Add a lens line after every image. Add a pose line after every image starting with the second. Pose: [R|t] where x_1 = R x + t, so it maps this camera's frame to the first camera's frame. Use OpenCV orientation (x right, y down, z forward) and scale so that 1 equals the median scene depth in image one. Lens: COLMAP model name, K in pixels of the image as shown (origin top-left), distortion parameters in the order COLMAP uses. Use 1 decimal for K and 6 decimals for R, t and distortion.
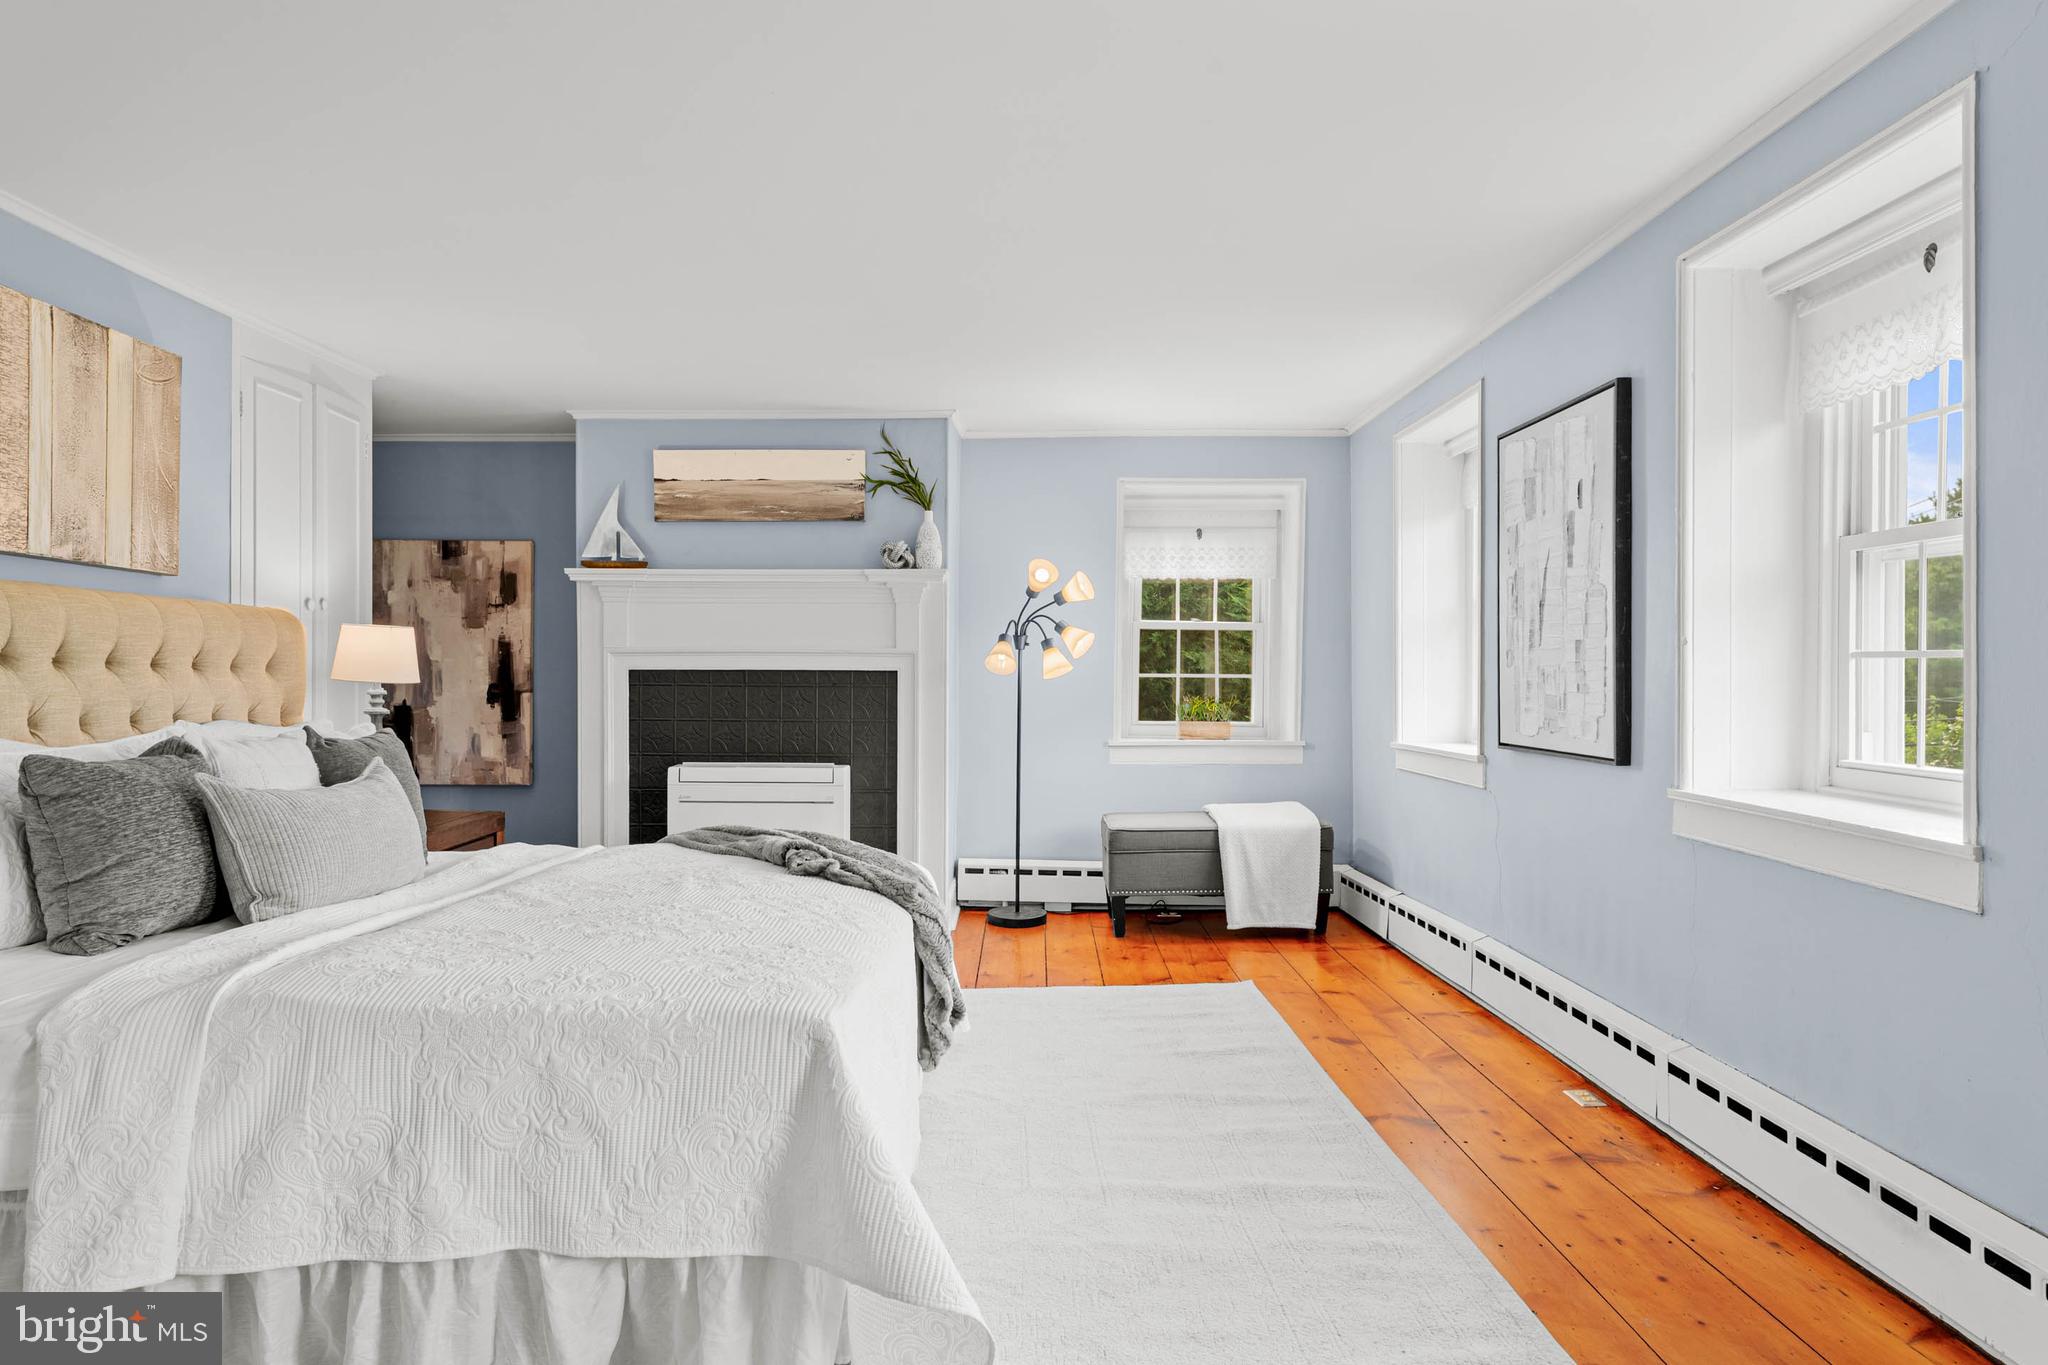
lens RADIAL K [[1189.2, 0, 1024.0], [0, 1189.2, 682.5], [0, 0, 1]] dist [0.002014, 0.000324]
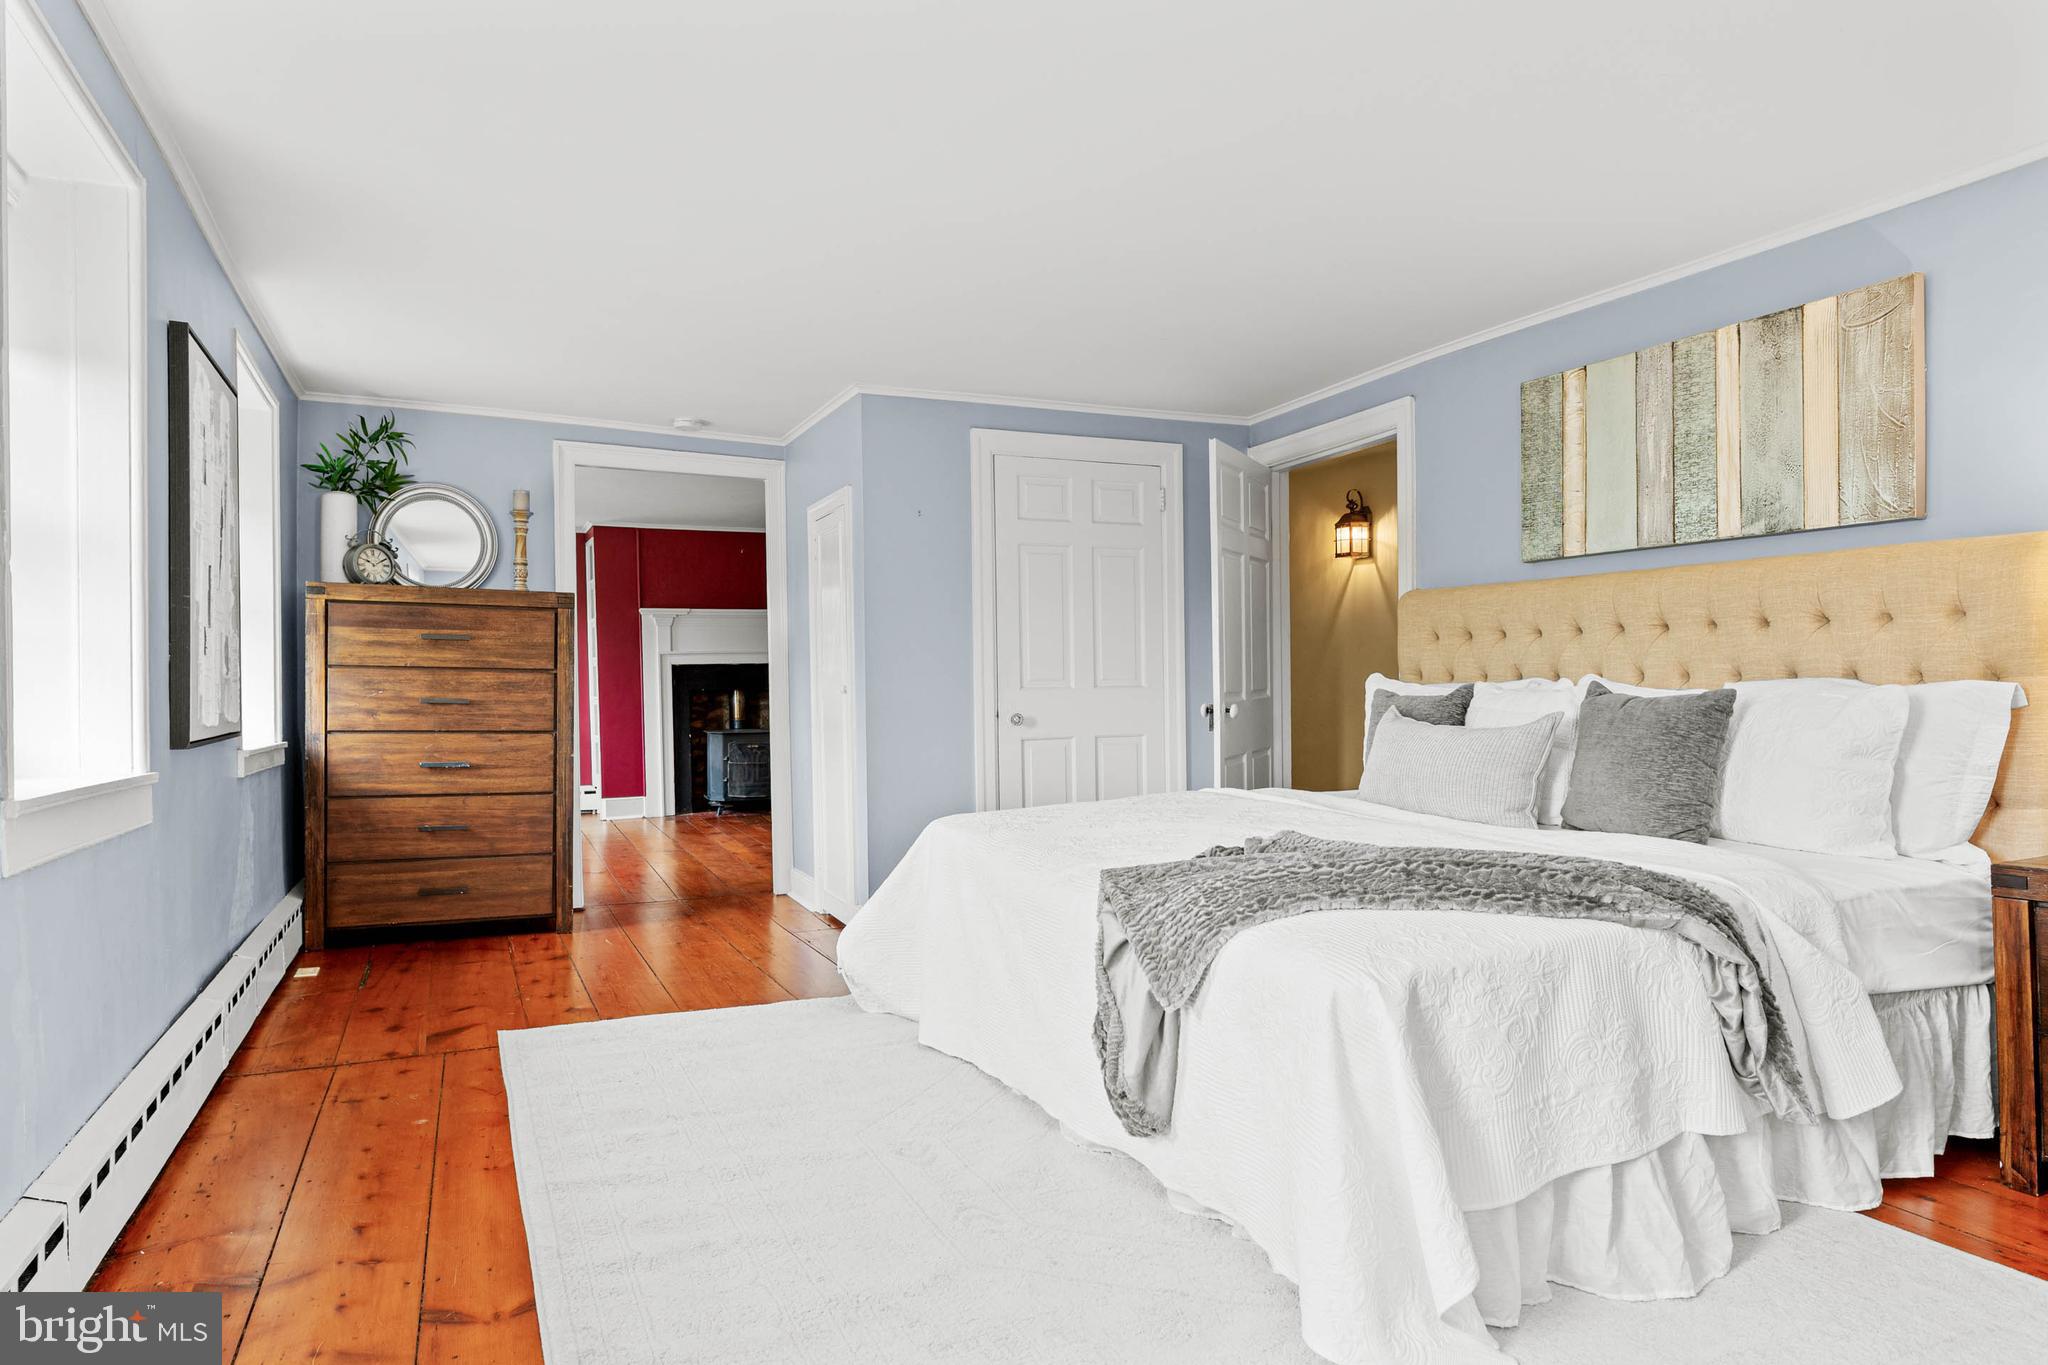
lens RADIAL K [[1189.2, 0, 1024.0], [0, 1189.2, 682.5], [0, 0, 1]] dist [0.002014, 0.000324]
pose [[-0.909550, 0.011042, -0.415449, 0.314741], [0.011734, 0.999931, 0.000888, 0.029706], [0.415430, -0.004067, -0.909616, 1.726569]]
